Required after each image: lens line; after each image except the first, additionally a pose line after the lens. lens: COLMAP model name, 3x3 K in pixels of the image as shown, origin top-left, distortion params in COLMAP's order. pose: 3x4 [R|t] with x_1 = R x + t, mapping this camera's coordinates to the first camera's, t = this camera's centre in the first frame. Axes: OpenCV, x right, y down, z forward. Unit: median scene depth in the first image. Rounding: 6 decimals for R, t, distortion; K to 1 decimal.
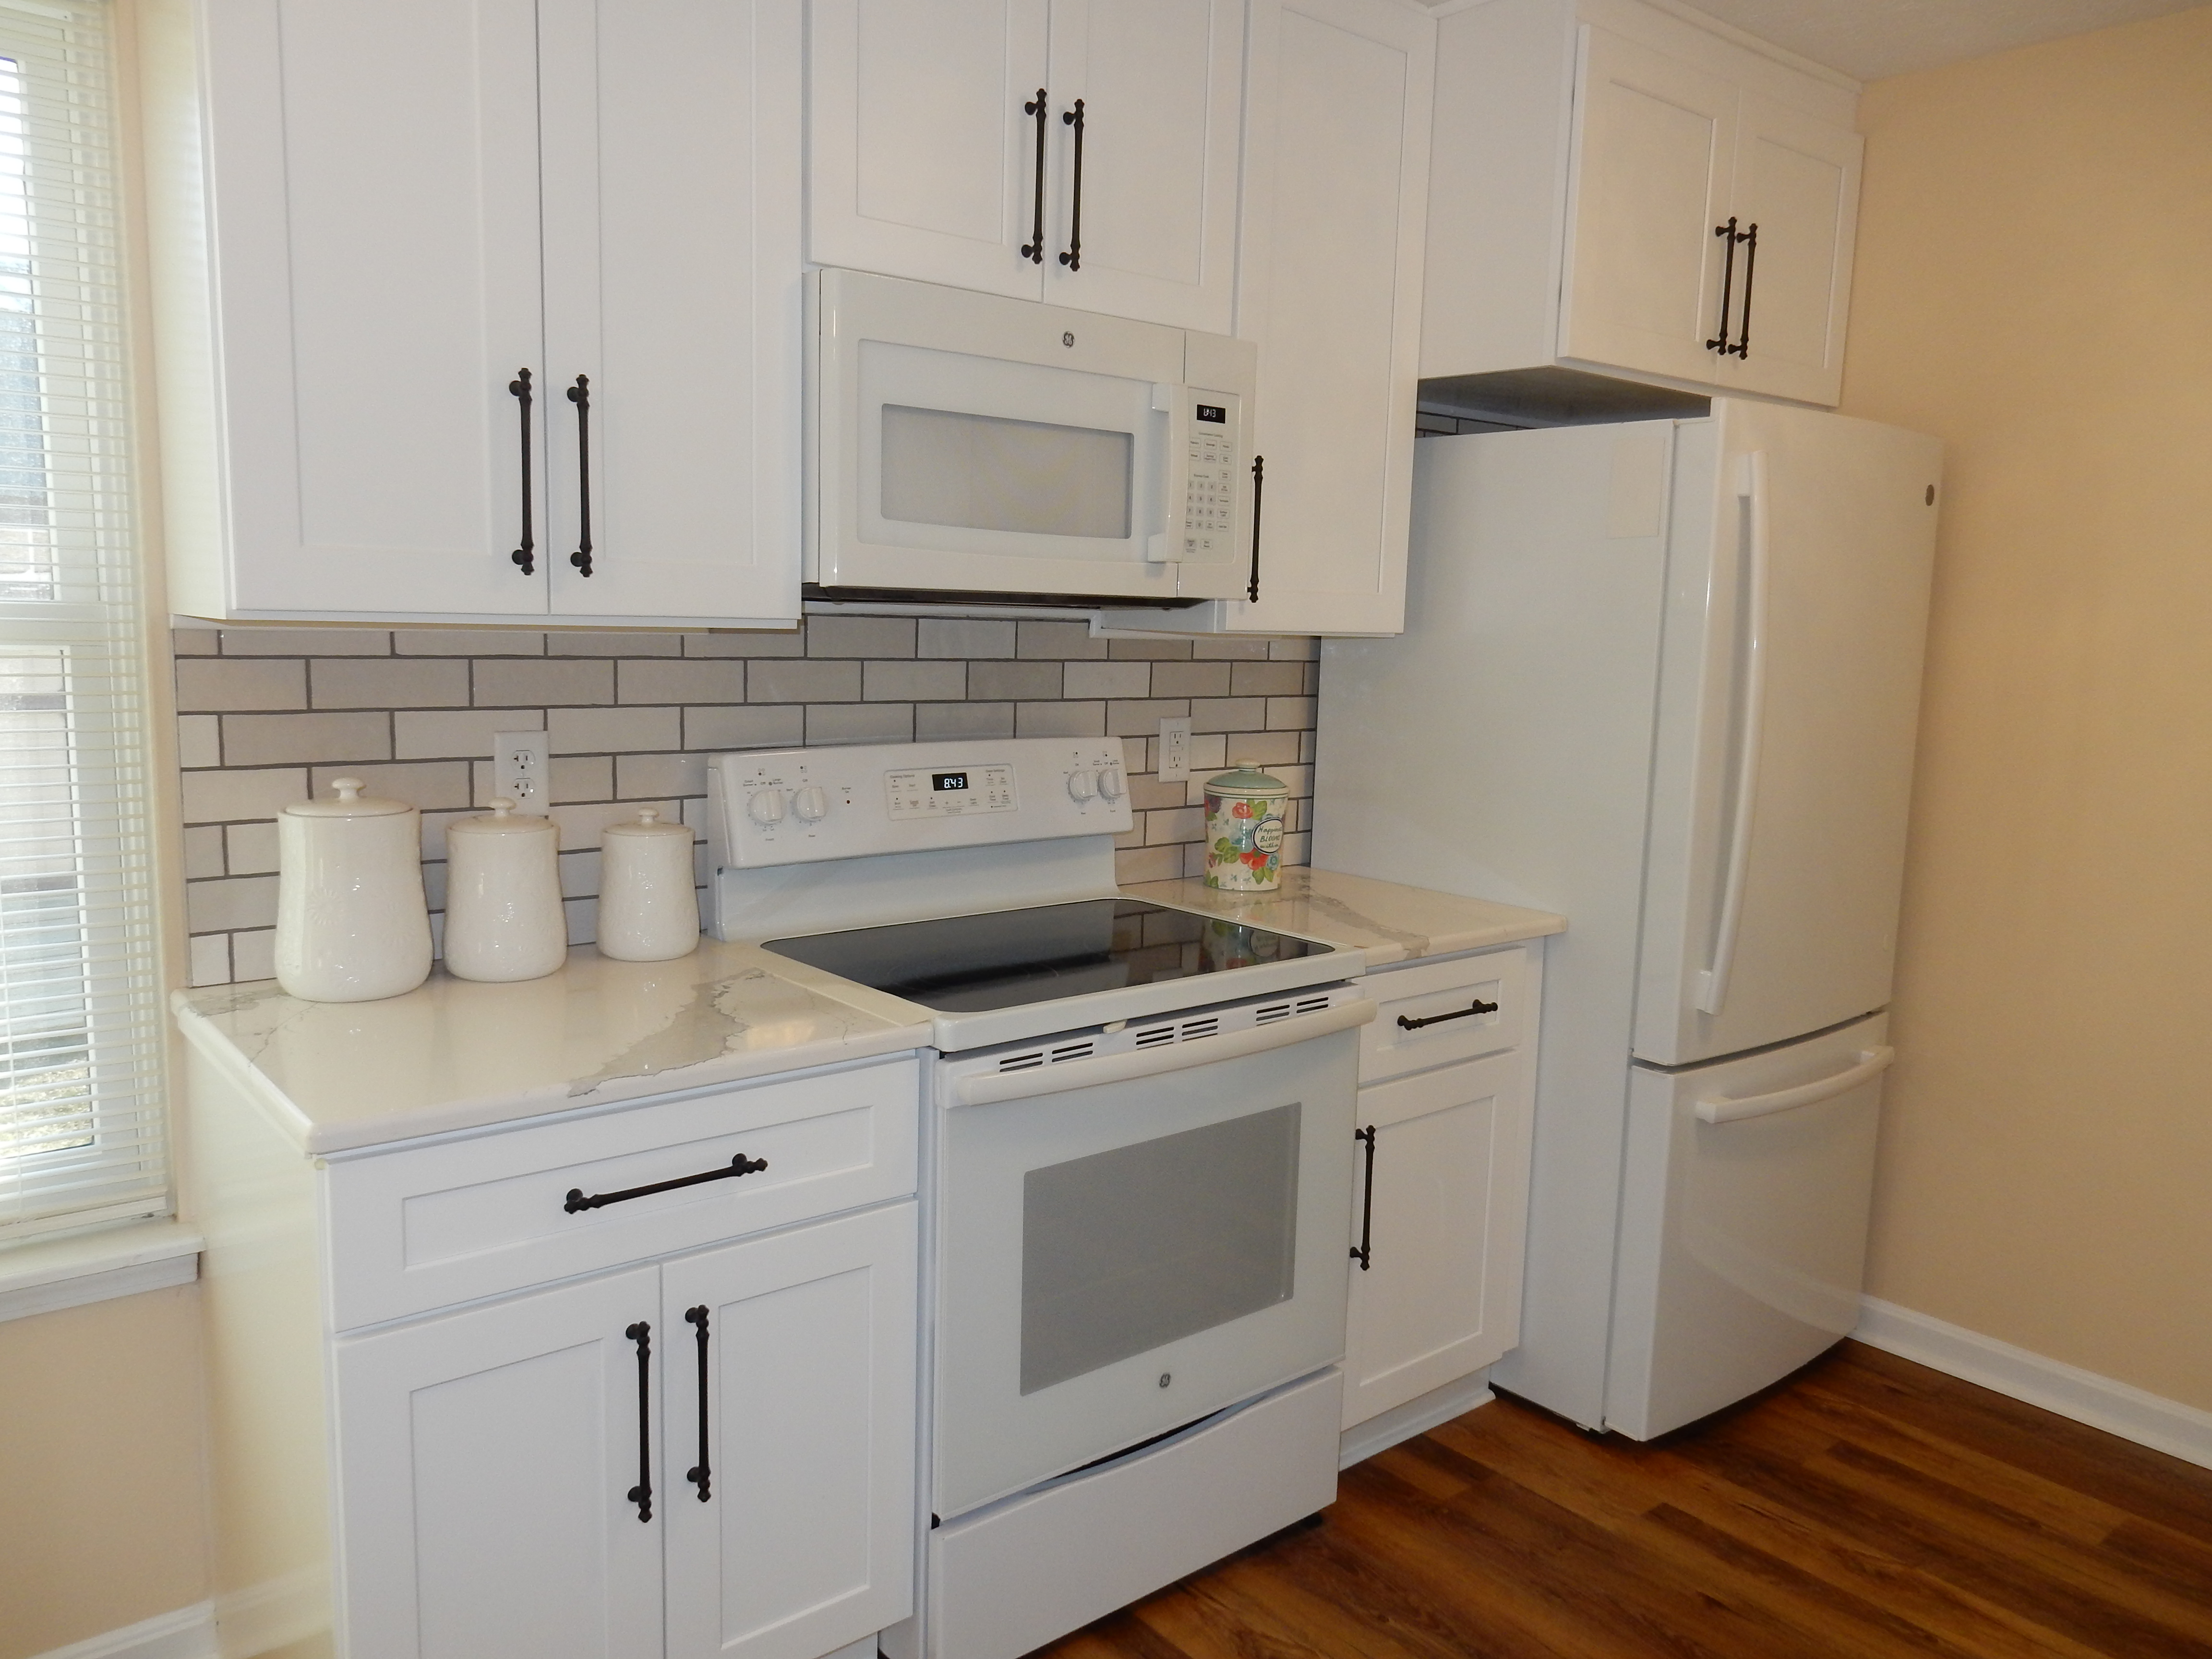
lens RADIAL K [[1617.6, 0, 1106.0], [0, 1617.6, 829.5], [0, 0, 1]] dist [0.017170, -0.034935]
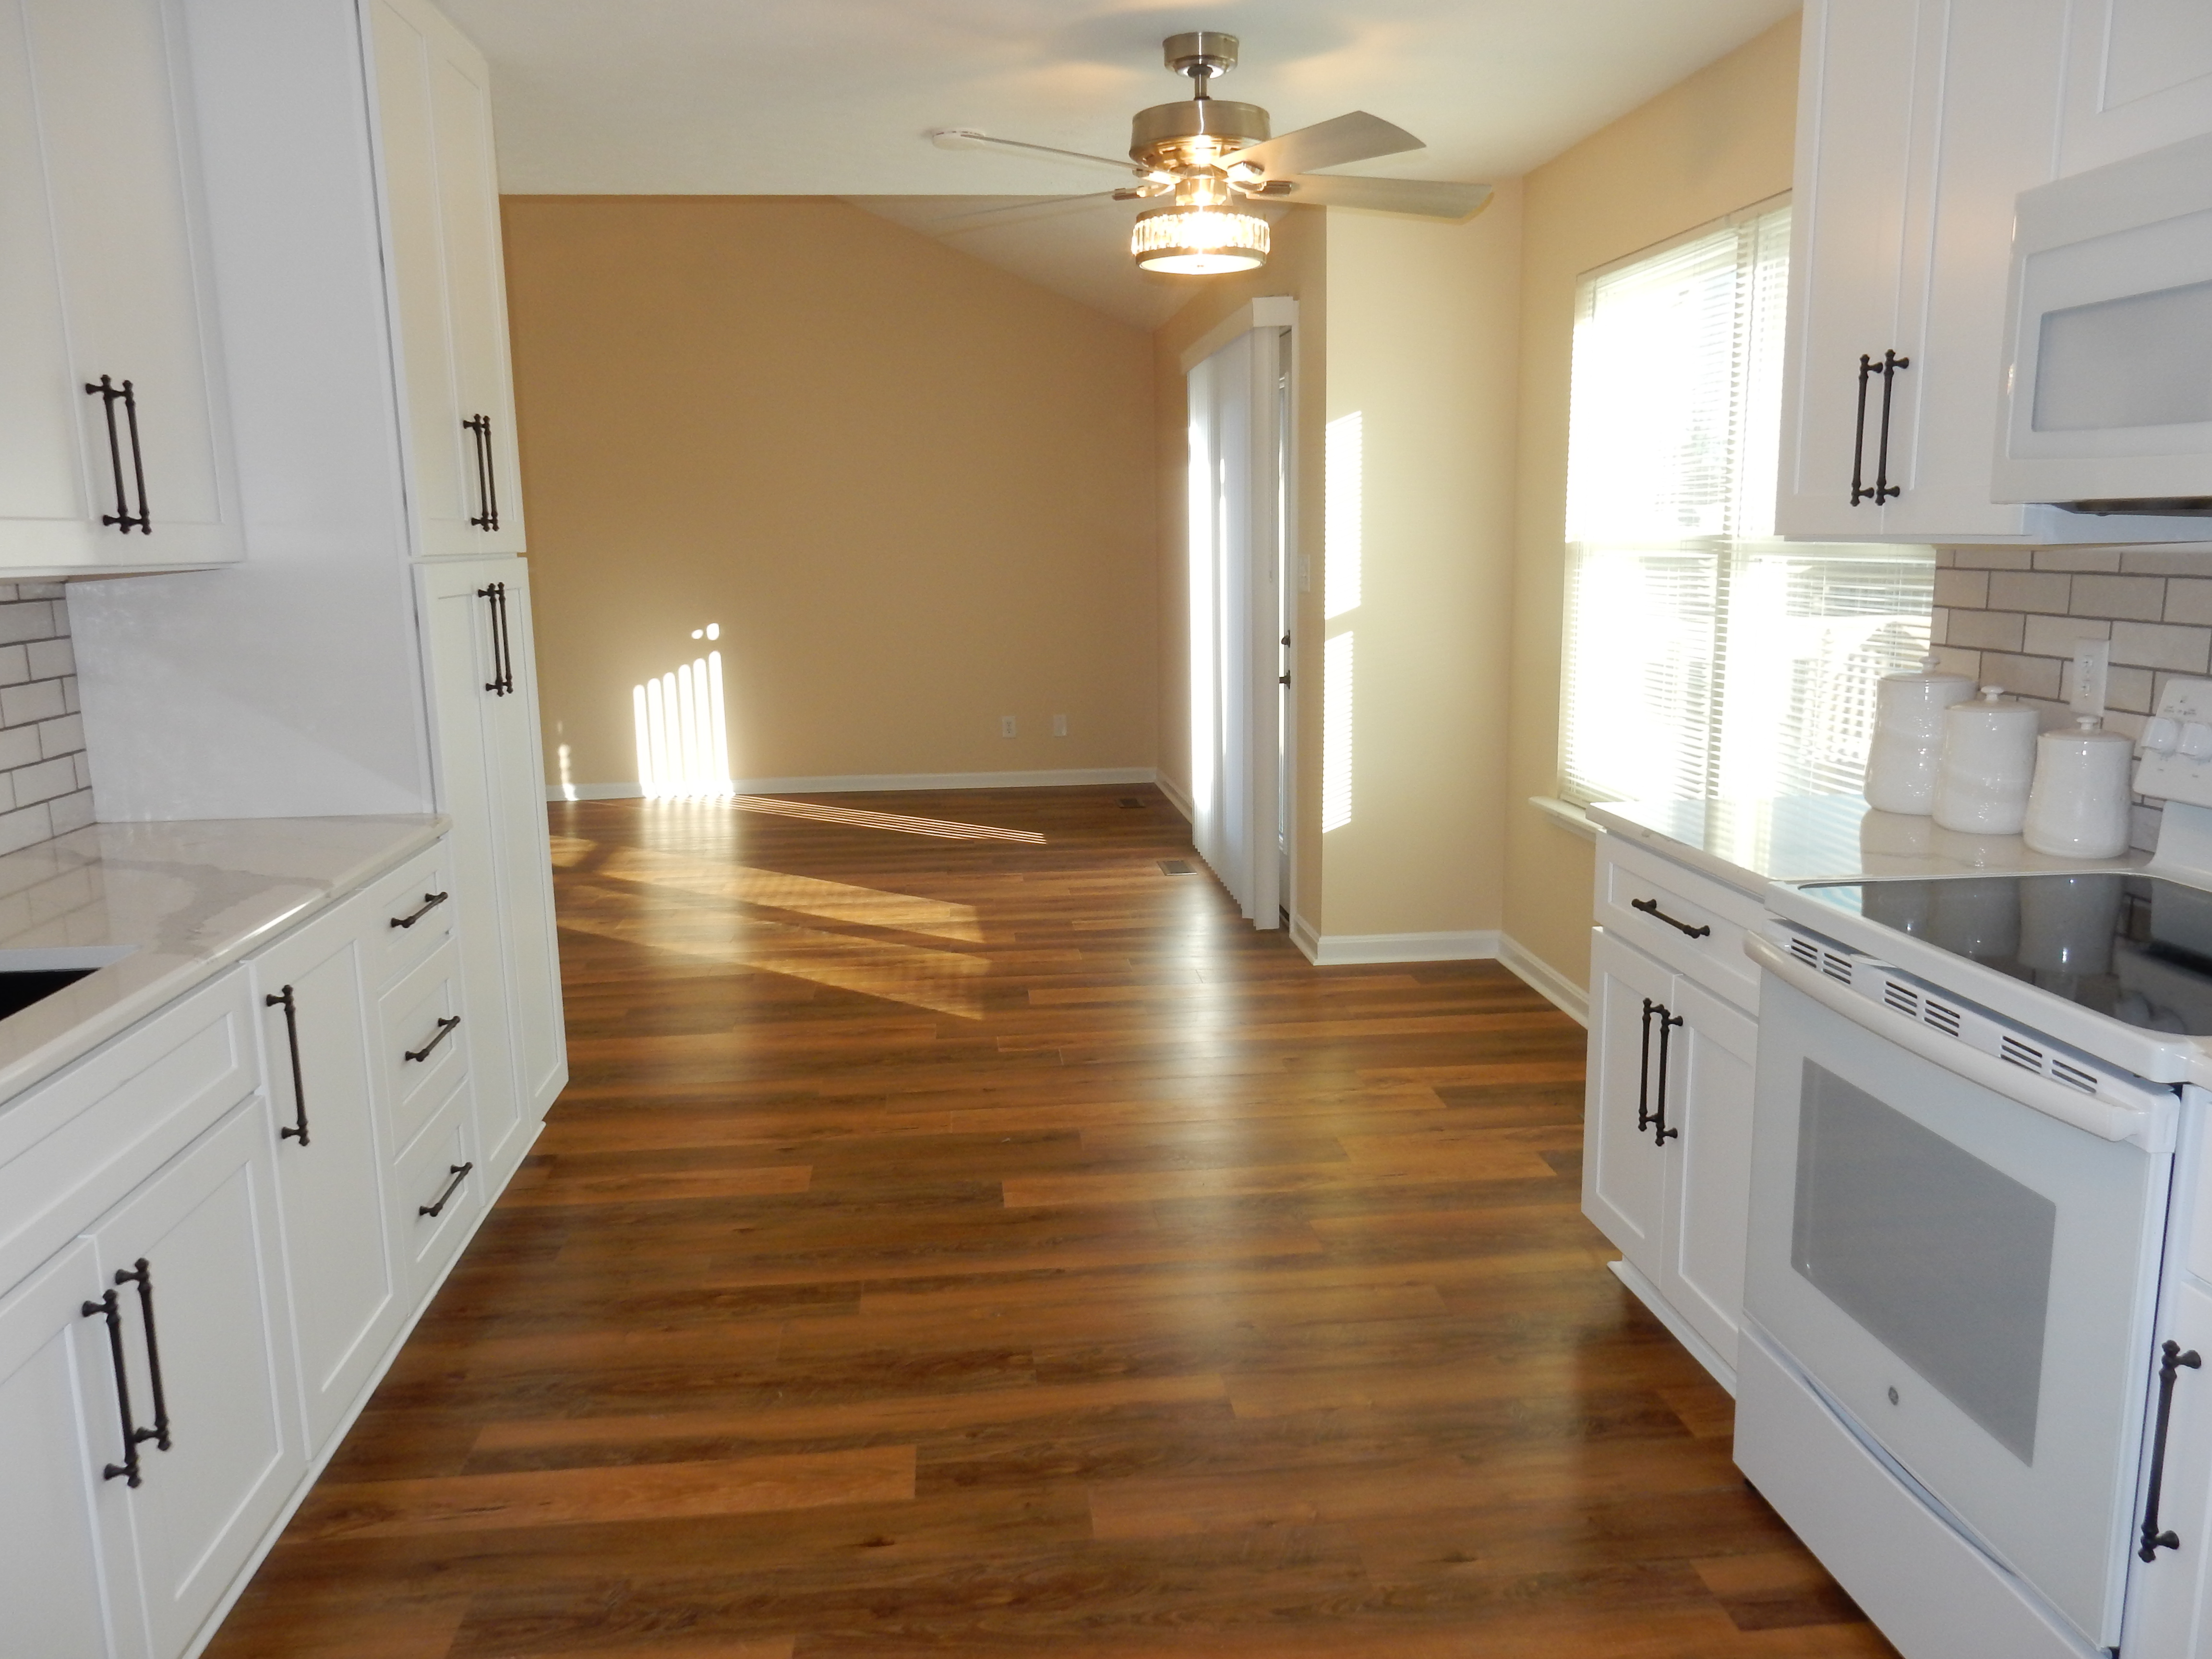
lens RADIAL K [[1617.6, 0, 1106.0], [0, 1617.6, 829.5], [0, 0, 1]] dist [0.017170, -0.034935]
pose [[-0.552886, 0.131504, -0.822815, 0.852615], [-0.112768, 0.966575, 0.230254, -0.100995], [0.825591, 0.220091, -0.519576, 0.920116]]
